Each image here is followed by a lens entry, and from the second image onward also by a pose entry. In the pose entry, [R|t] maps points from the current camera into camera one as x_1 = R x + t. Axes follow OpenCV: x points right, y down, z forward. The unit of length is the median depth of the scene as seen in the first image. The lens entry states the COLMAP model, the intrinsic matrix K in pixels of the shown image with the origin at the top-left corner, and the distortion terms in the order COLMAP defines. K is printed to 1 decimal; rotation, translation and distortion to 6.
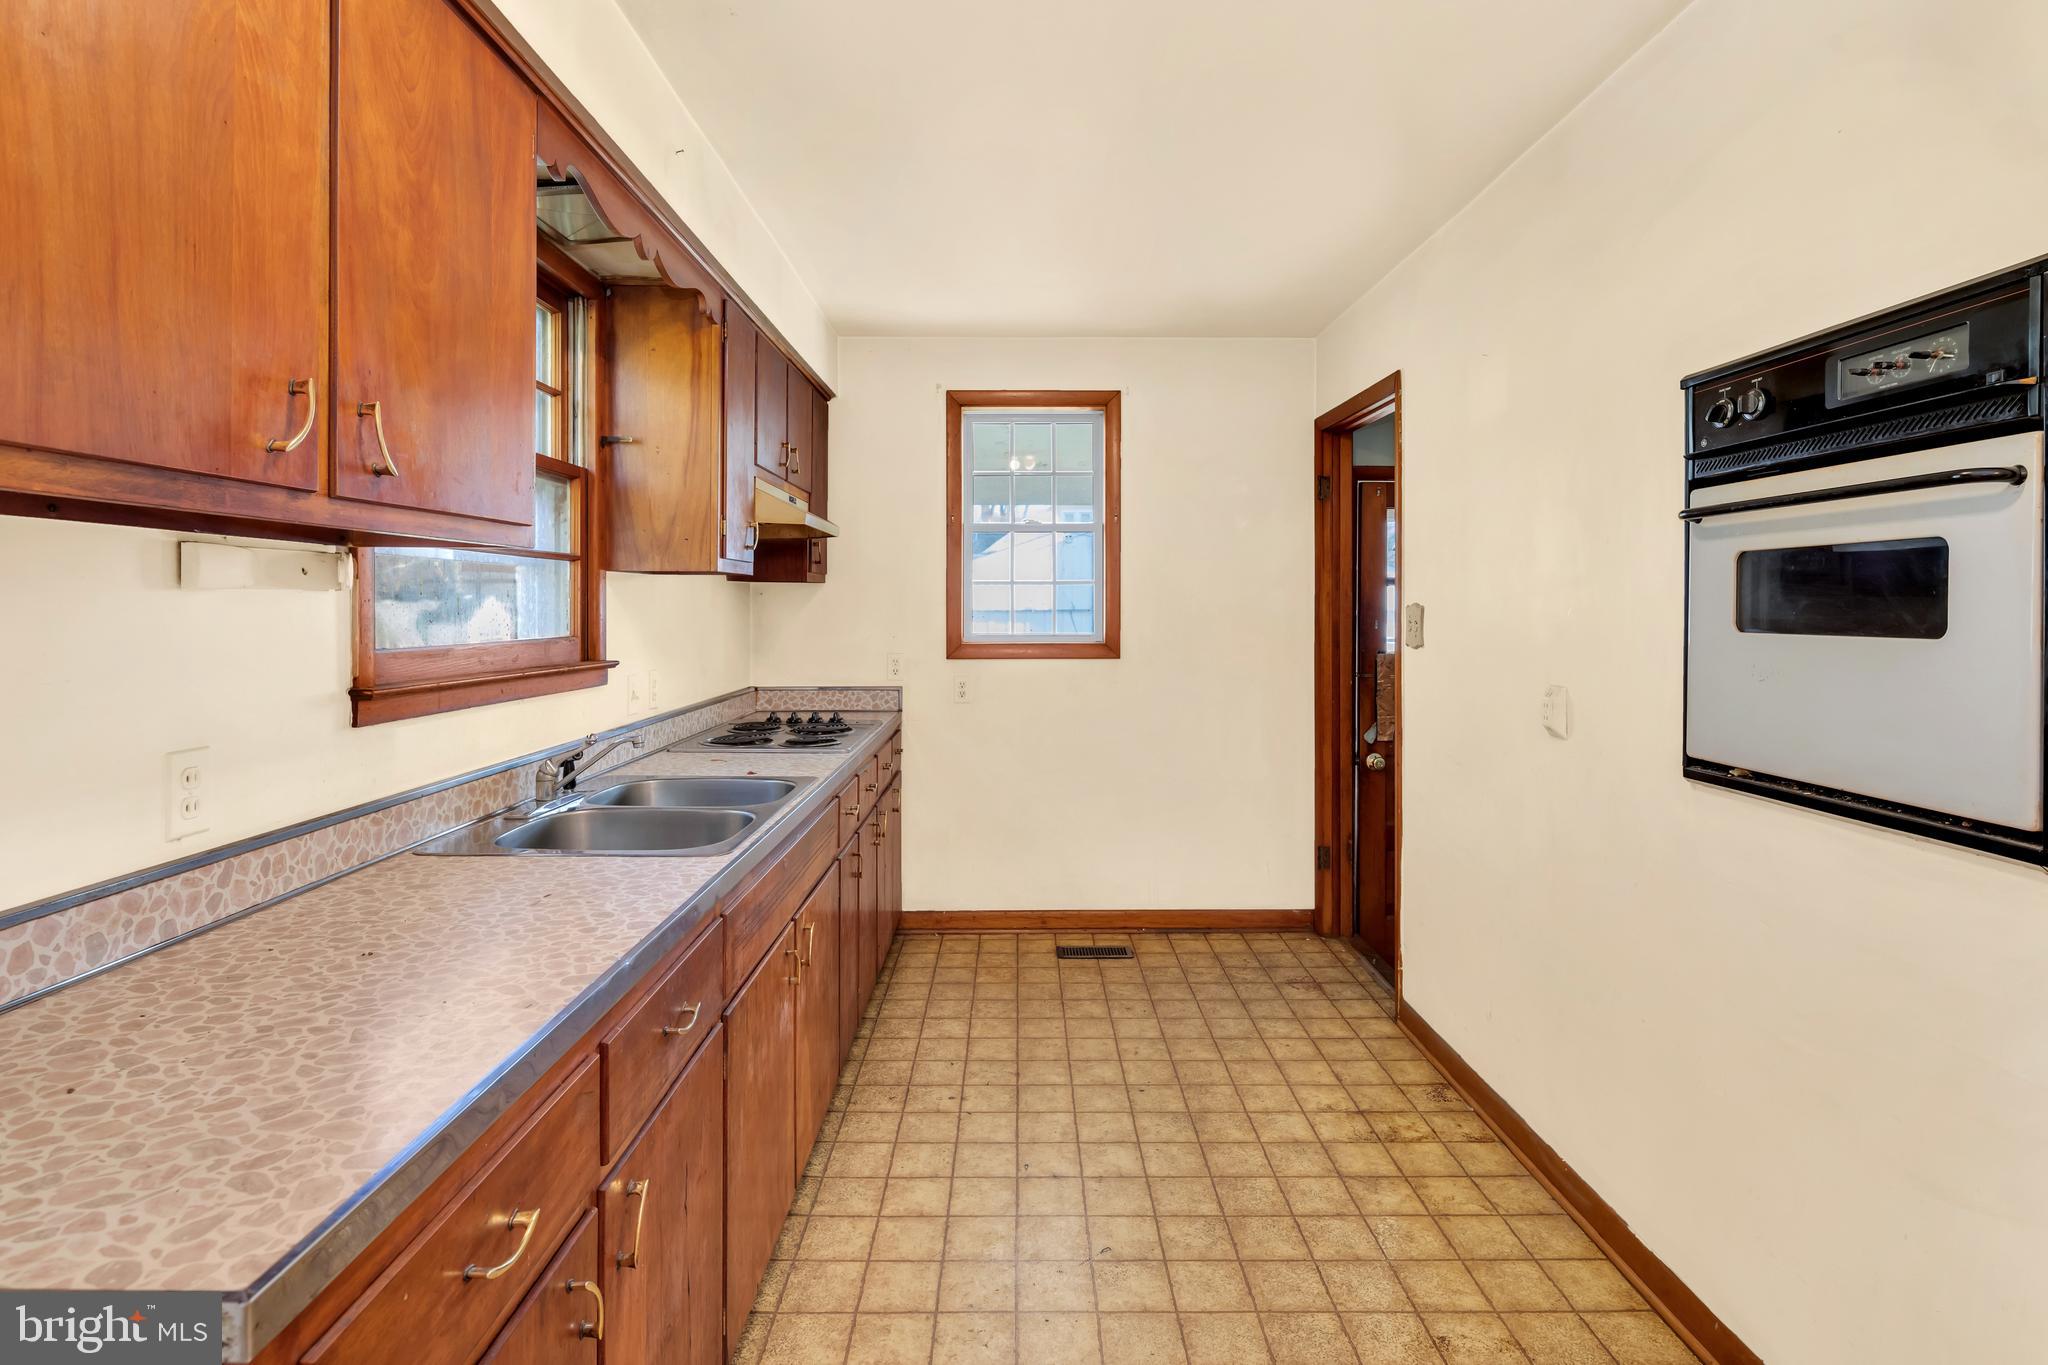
lens RADIAL K [[993.8, 0, 1017.7], [0, 993.8, 606.8], [0, 0, 1]] dist [-0.004042, 0.000889]
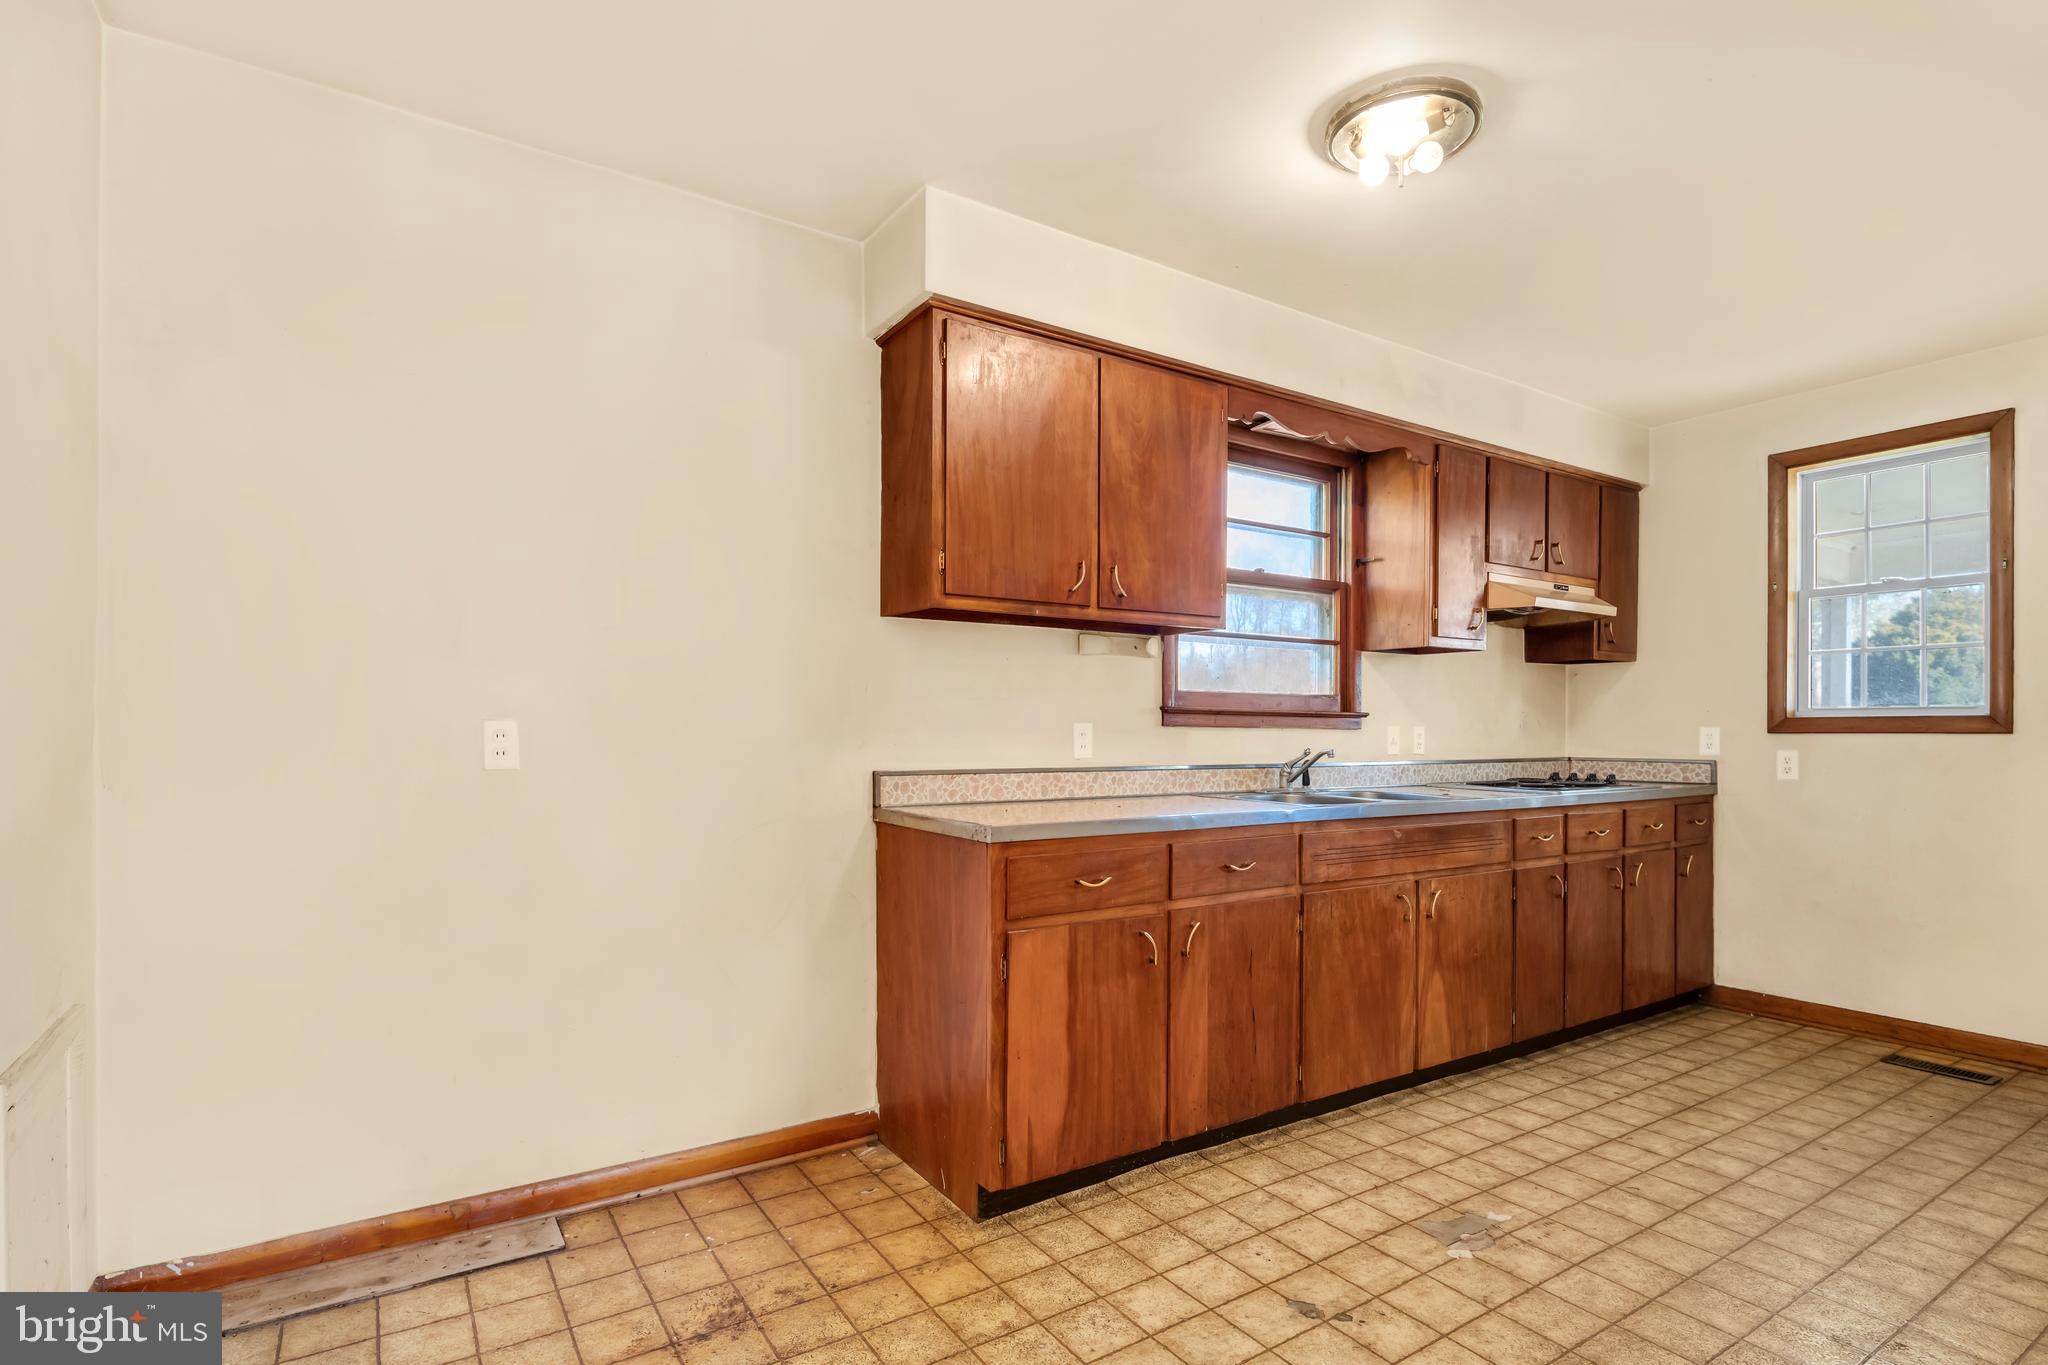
lens RADIAL K [[993.8, 0, 1031.8], [0, 993.8, 734.0], [0, 0, 1]] dist [-0.004042, 0.000889]
pose [[0.540875, 0.004137, -0.841093, 0.565163], [-0.004066, 0.999989, 0.002305, 0.086112], [0.841093, 0.002173, 0.540886, -0.200014]]
